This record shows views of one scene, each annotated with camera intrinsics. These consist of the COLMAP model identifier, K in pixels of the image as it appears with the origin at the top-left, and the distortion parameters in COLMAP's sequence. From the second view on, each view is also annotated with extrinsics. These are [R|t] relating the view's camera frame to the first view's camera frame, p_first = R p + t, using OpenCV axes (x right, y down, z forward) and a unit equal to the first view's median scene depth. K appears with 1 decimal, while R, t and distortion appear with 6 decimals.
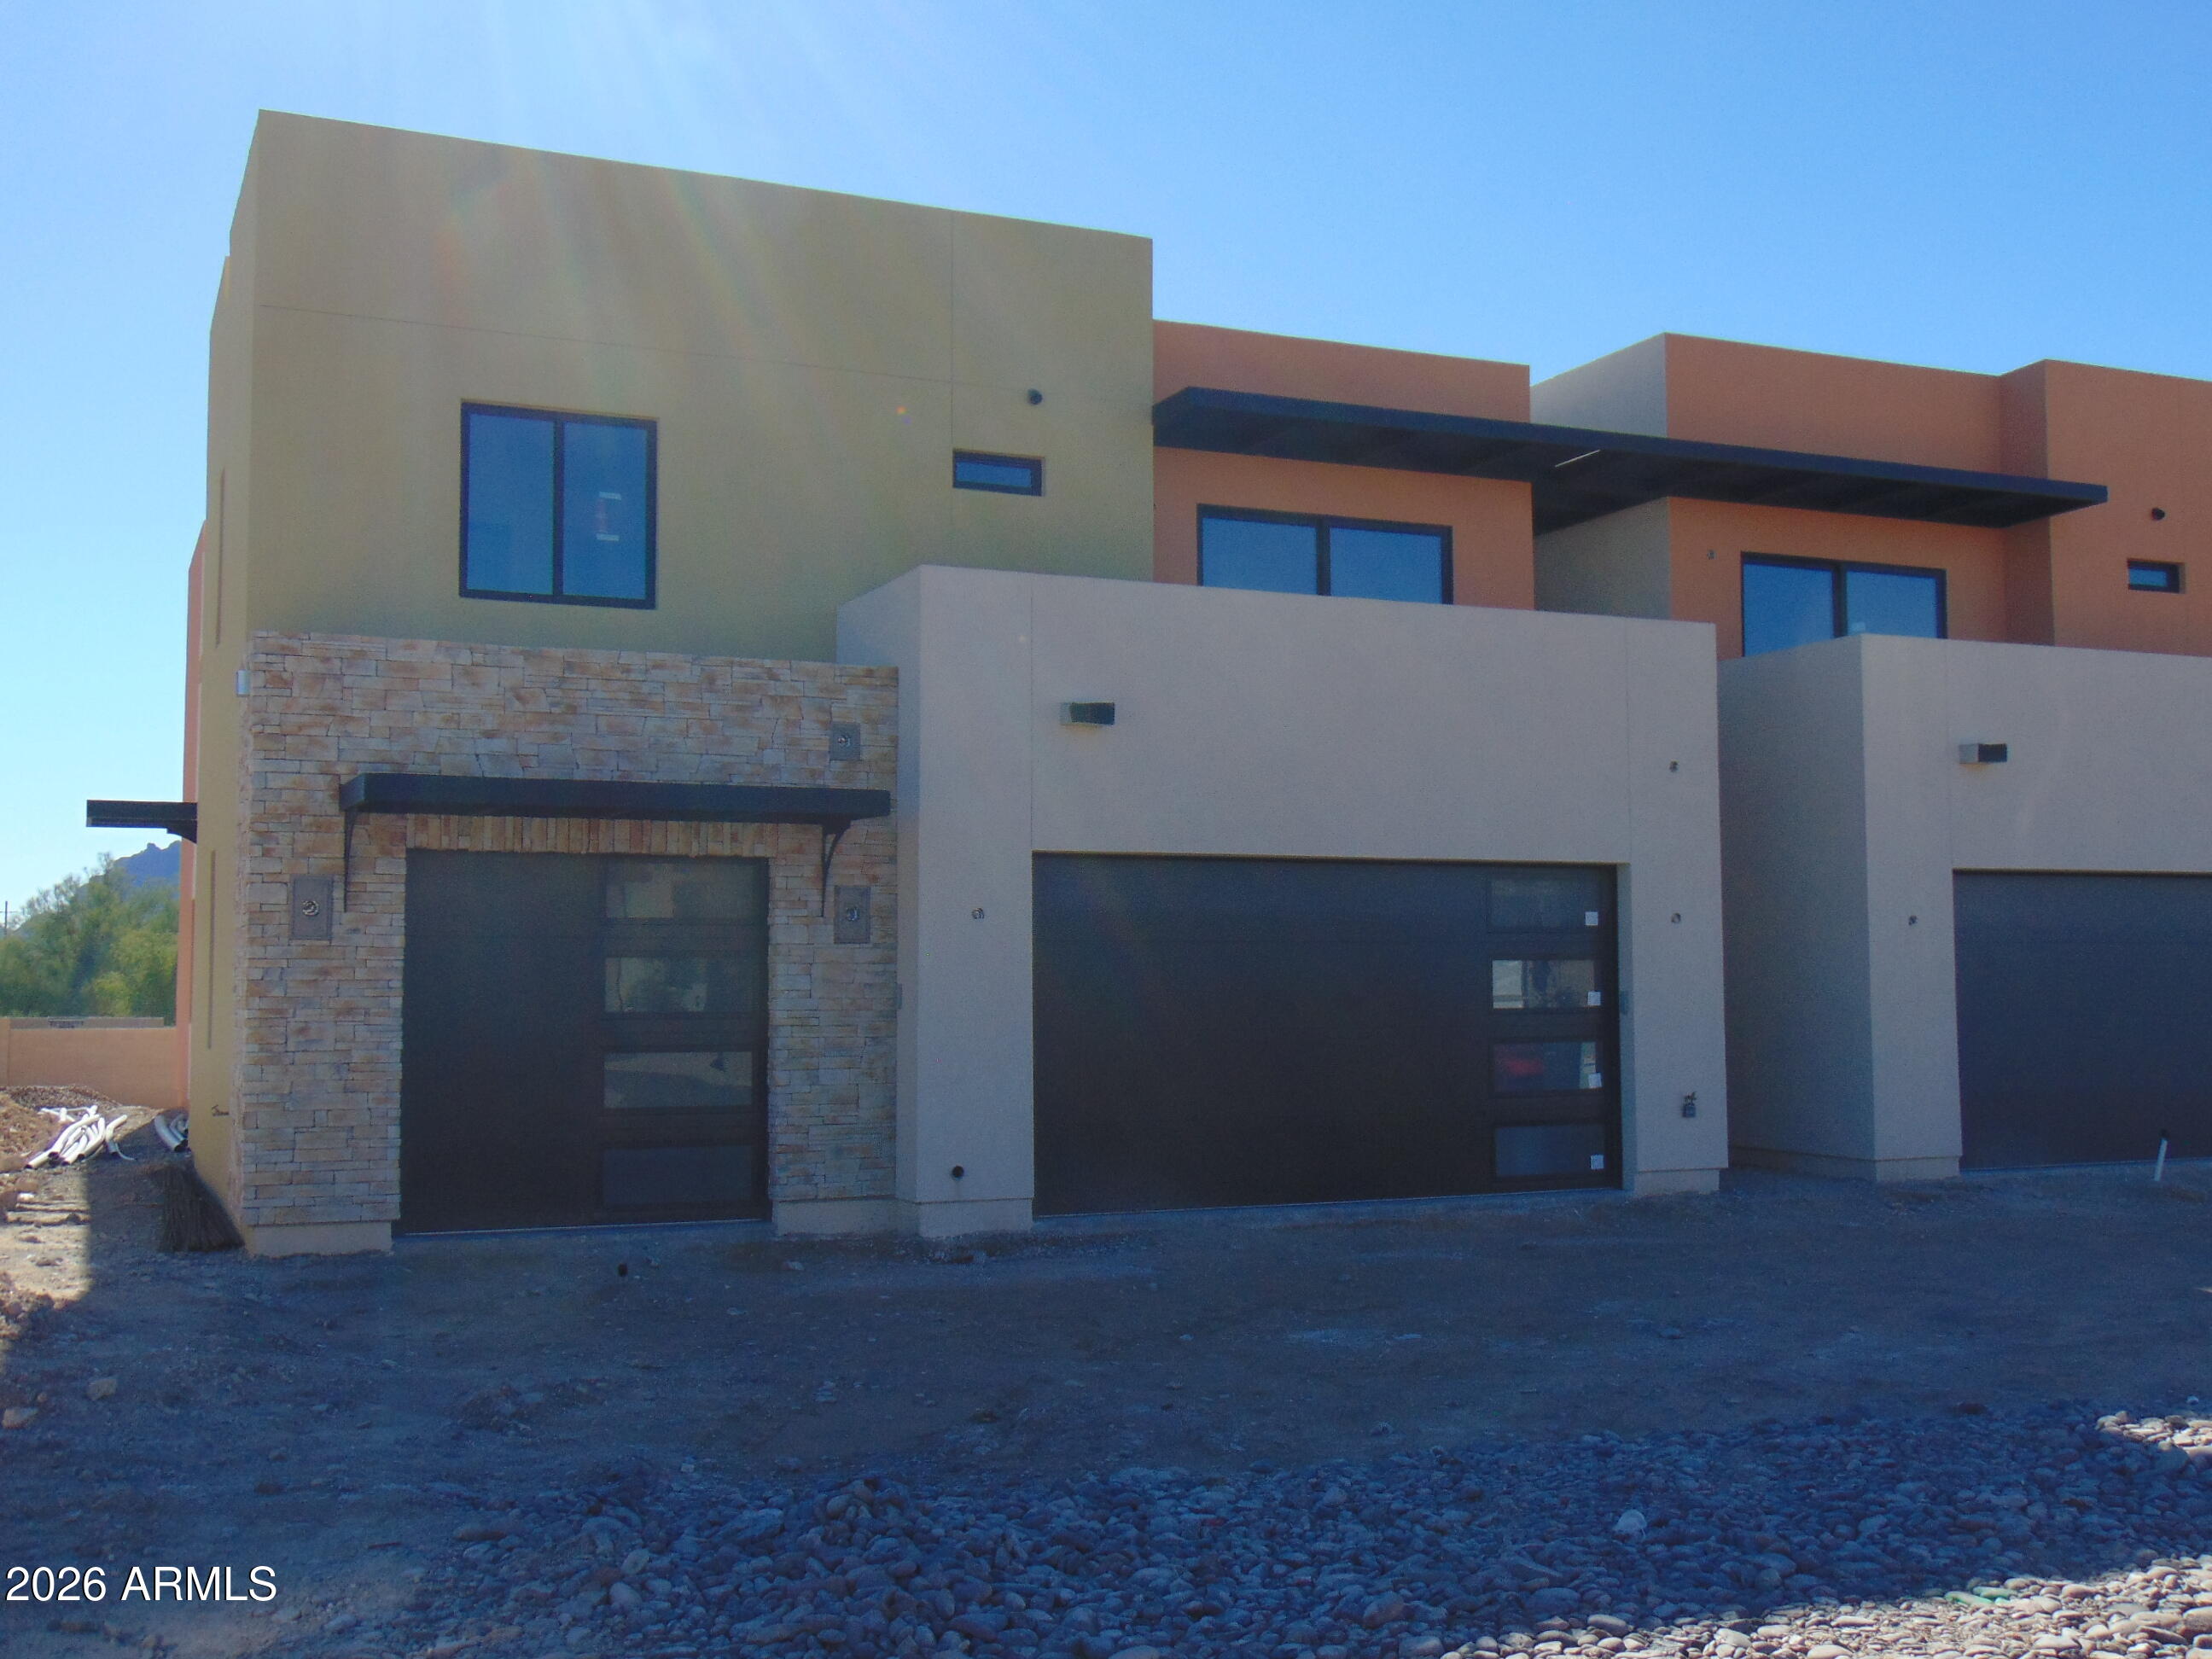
lens RADIAL K [[2271.3, 0, 1110.1], [0, 2271.3, 826.5], [0, 0, 1]] dist [-0.084874, 0.000000]
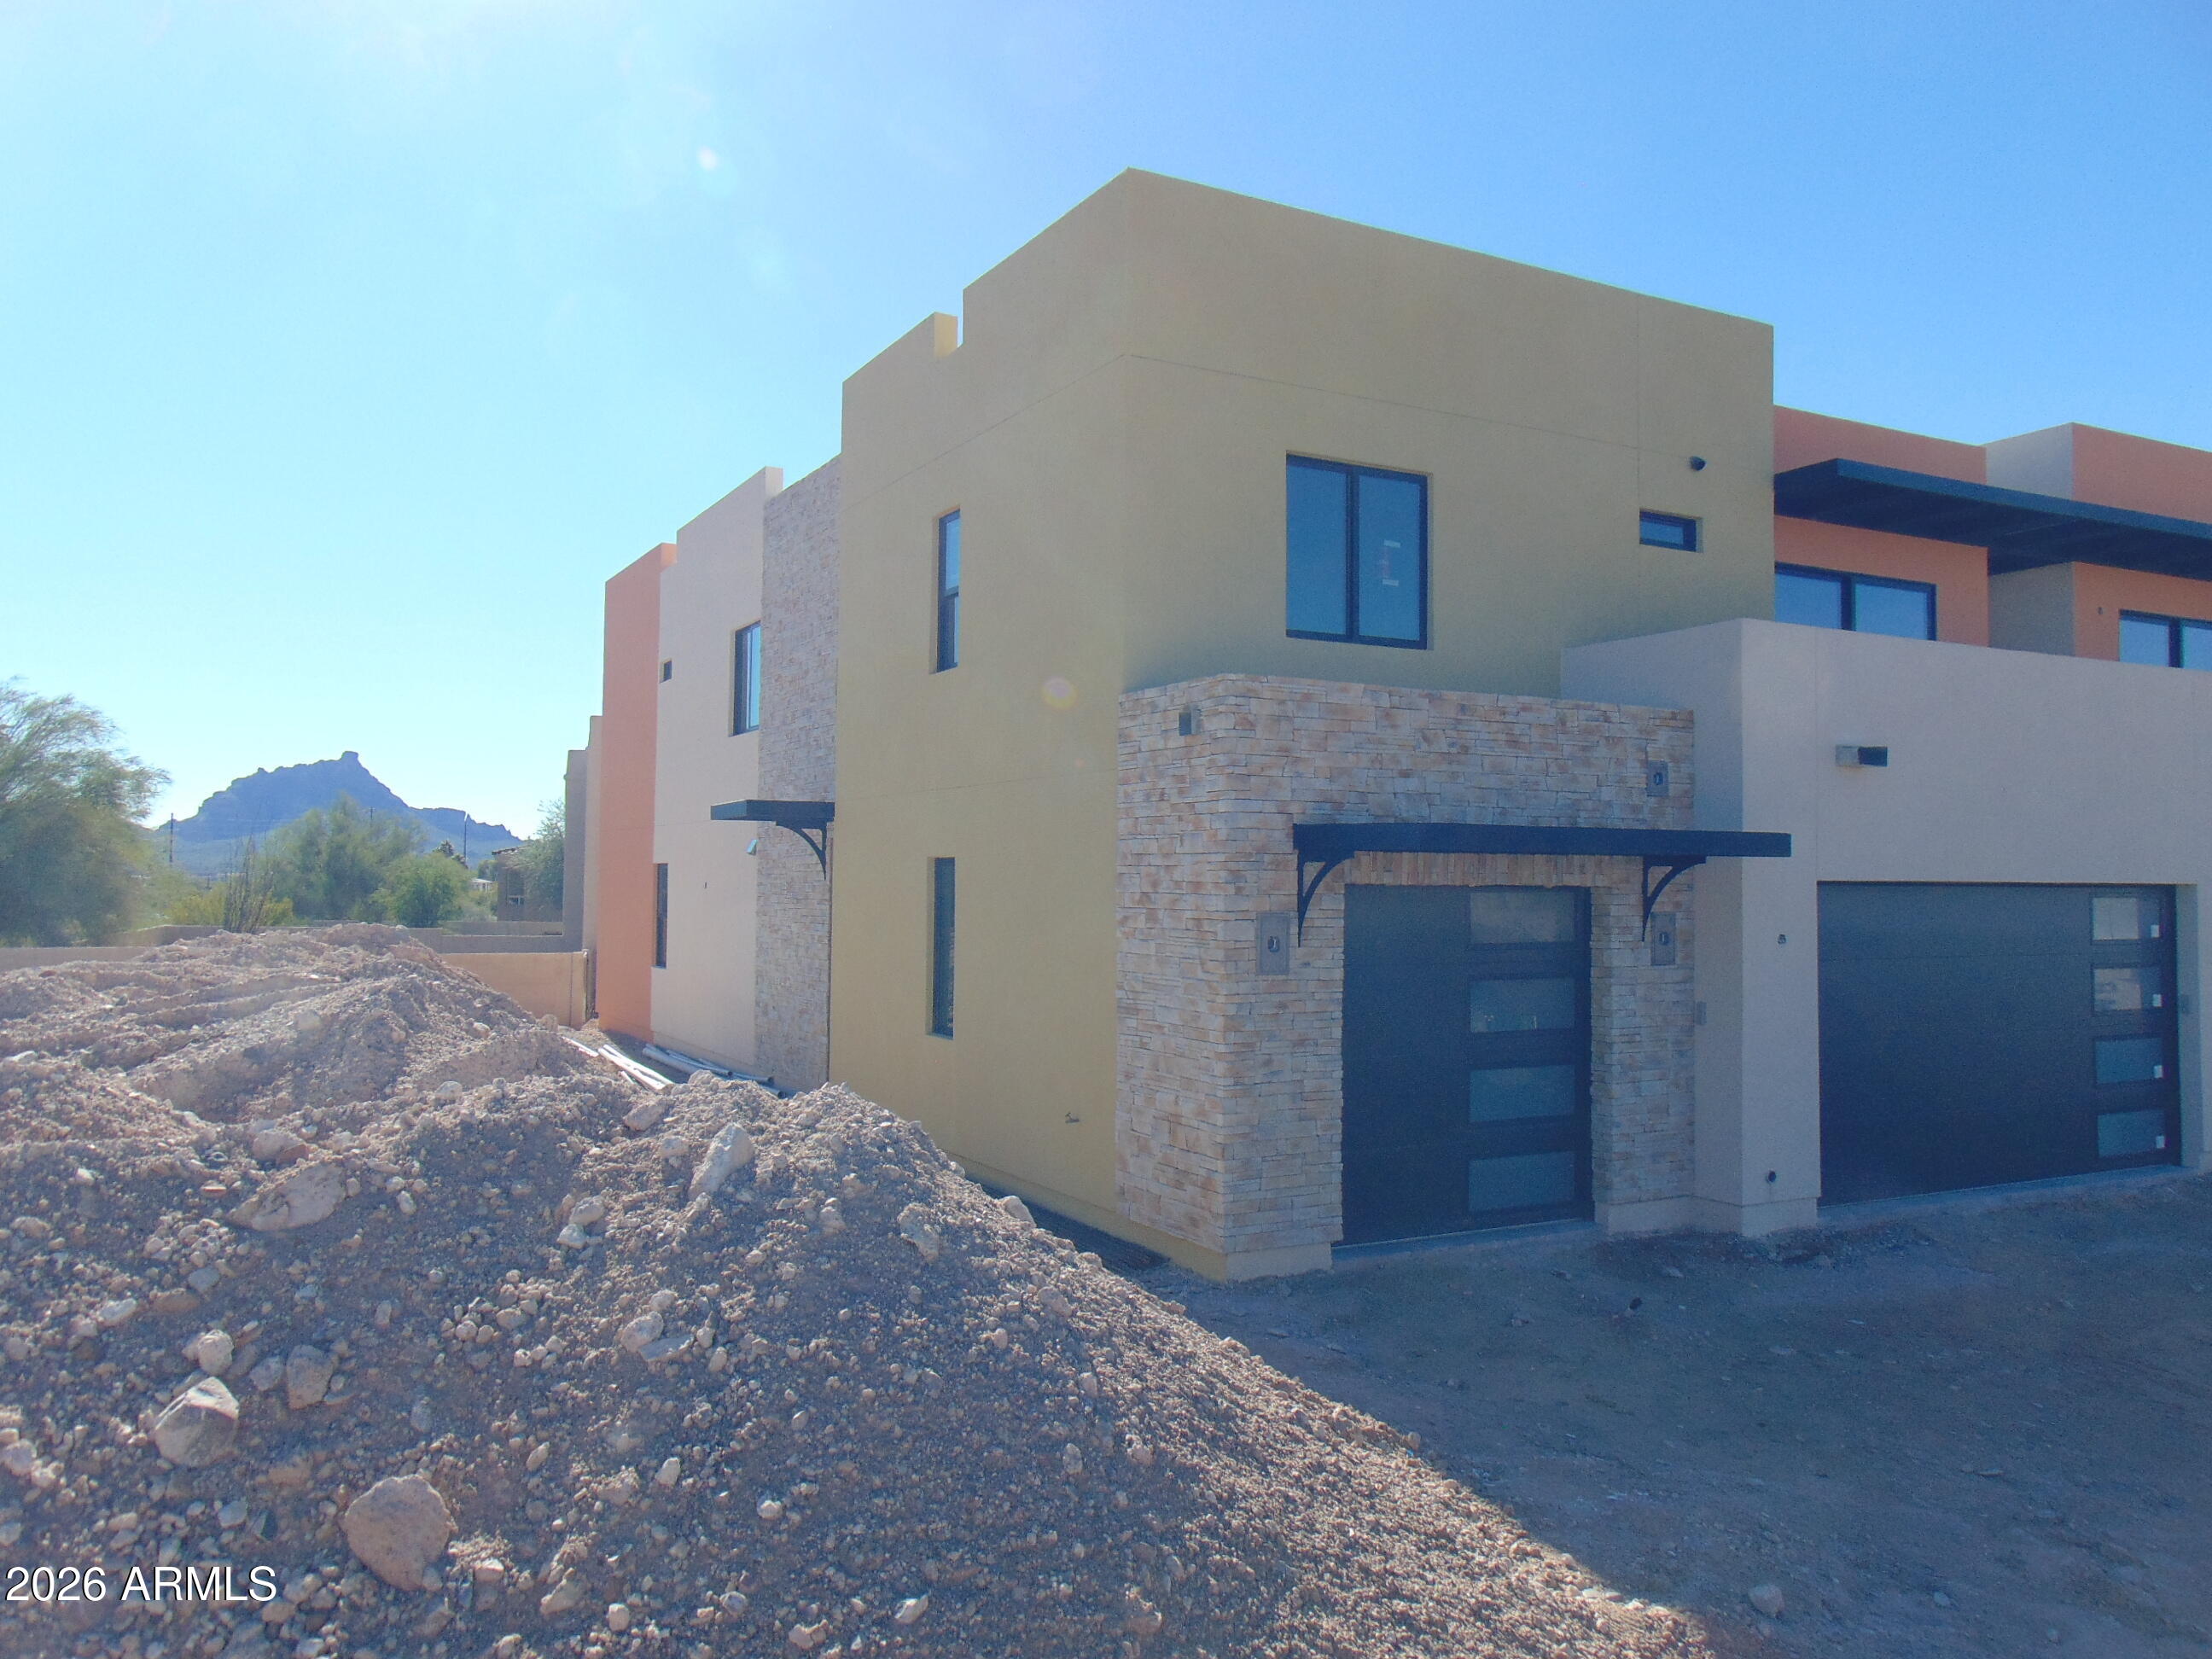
lens RADIAL K [[1667.2, 0, 1102.4], [0, 1667.2, 845.3], [0, 0, 1]] dist [-0.084720, 0.008707]
pose [[0.999903, 0.013665, 0.002689, -0.398169], [-0.013761, 0.999116, 0.039720, -0.034840], [-0.002144, -0.039753, 0.999207, 0.217688]]
